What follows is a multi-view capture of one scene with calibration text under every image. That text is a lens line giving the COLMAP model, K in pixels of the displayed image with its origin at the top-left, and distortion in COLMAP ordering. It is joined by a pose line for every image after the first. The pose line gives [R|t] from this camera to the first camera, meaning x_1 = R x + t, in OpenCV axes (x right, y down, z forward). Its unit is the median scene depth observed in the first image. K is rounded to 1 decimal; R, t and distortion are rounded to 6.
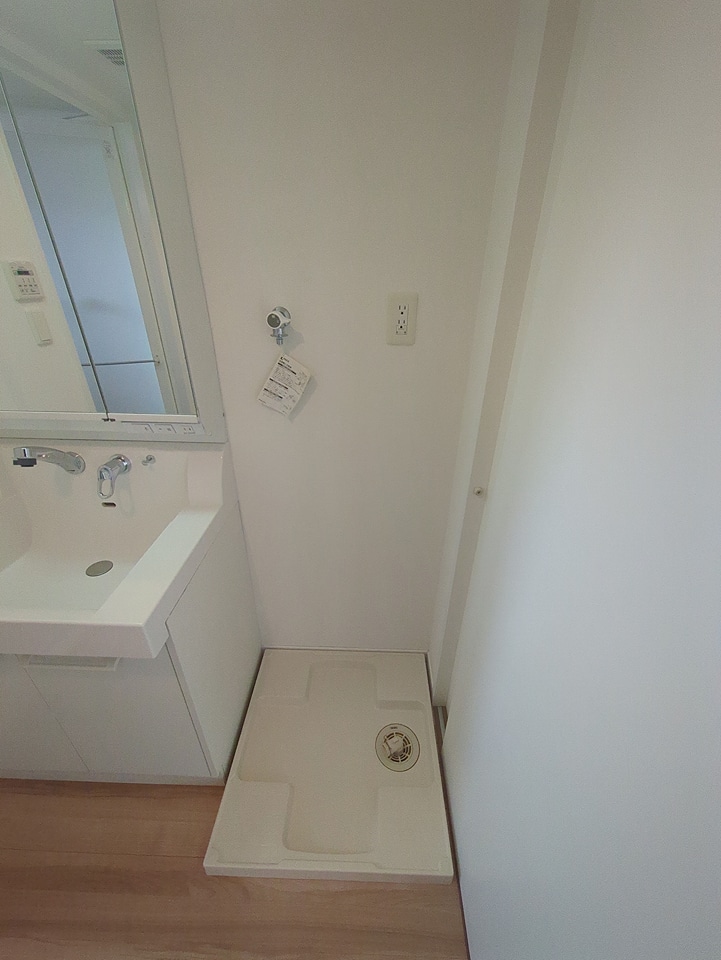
lens RADIAL K [[379.5, 0, 362.3], [0, 379.5, 480.4], [0, 0, 1]] dist [0.003557, -0.000136]
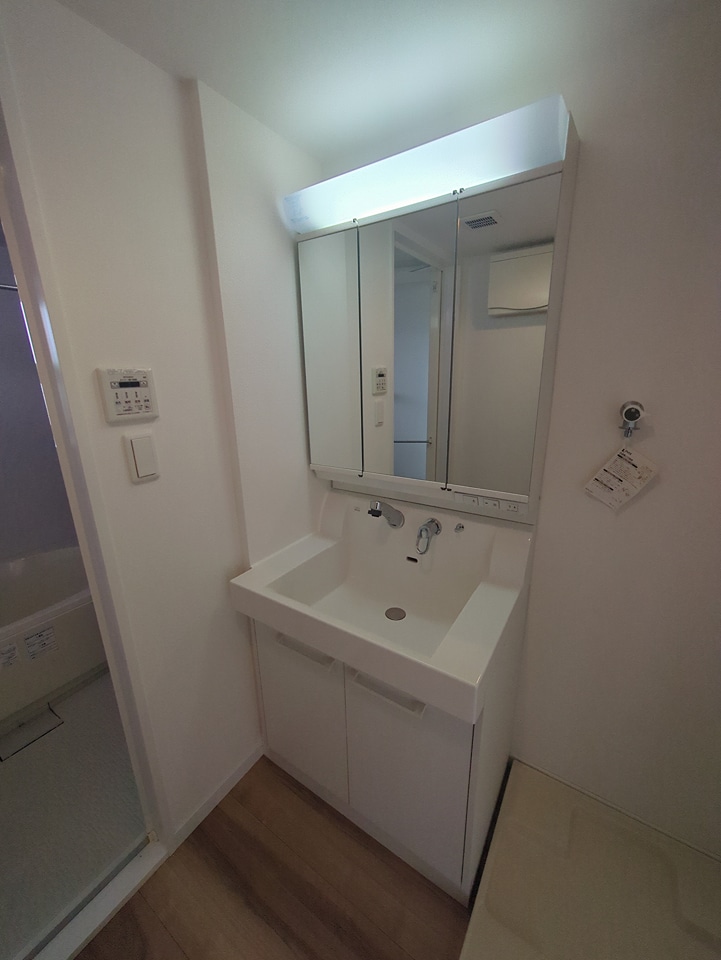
lens RADIAL K [[379.5, 0, 360.8], [0, 379.5, 479.9], [0, 0, 1]] dist [0.003557, -0.000136]
pose [[0.851111, 0.118038, -0.511544, -0.265419], [-0.224874, 0.962449, -0.152063, 0.045745], [0.474386, 0.244455, 0.845695, -0.112119]]
